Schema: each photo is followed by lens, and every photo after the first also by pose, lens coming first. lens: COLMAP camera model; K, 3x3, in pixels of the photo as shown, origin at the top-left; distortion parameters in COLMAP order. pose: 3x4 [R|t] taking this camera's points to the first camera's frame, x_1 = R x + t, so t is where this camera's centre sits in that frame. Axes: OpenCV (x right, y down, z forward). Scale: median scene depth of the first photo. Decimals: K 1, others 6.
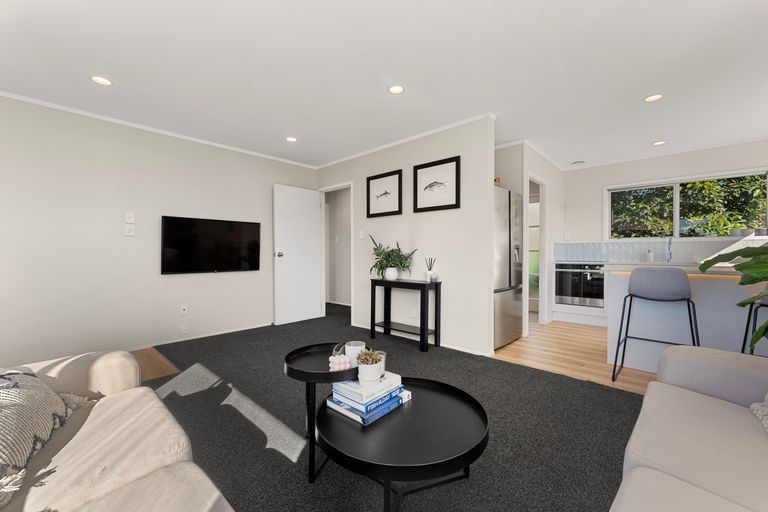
lens RADIAL K [[312.4, 0, 385.3], [0, 312.4, 253.6], [0, 0, 1]] dist [-0.000044, -0.000031]
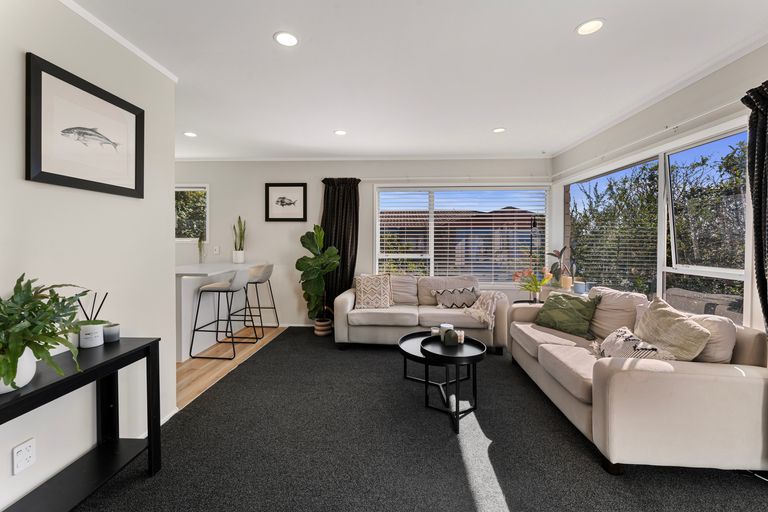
lens RADIAL K [[313.9, 0, 383.9], [0, 313.9, 239.8], [0, 0, 1]] dist [-0.000770, -0.000174]
pose [[-0.639019, -0.004652, 0.769177, -0.458965], [-0.001196, 0.999987, 0.005055, -0.064353], [-0.769190, 0.002310, -0.639016, 0.925638]]
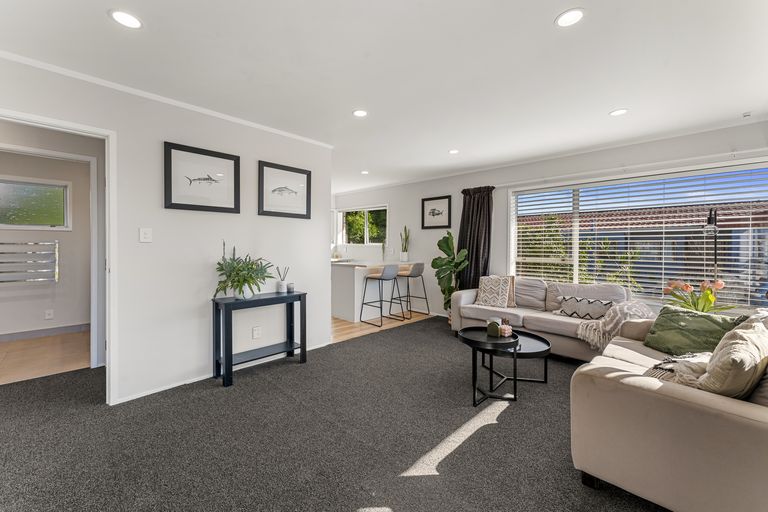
lens RADIAL K [[311.2, 0, 381.8], [0, 311.2, 246.2], [0, 0, 1]] dist [-0.000469, -0.000080]
pose [[0.029228, -0.002826, 0.999569, -0.755077], [-0.002014, 0.999994, 0.002887, -0.049593], [-0.999571, -0.002097, 0.029223, 0.647316]]
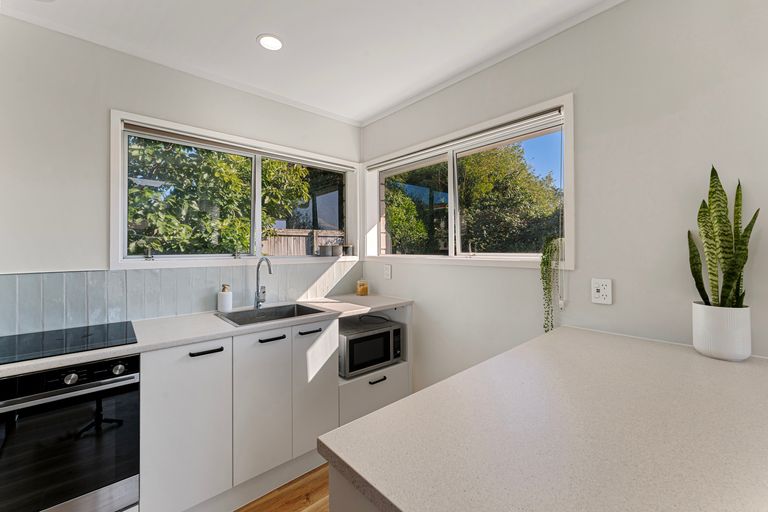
lens RADIAL K [[311.2, 0, 381.8], [0, 311.2, 246.2], [0, 0, 1]] dist [-0.000469, -0.000080]
pose [[0.111122, 0.007998, 0.993775, 0.509240], [0.011186, 0.999894, -0.009298, -0.073165], [-0.993744, 0.012149, 0.111021, 0.871528]]
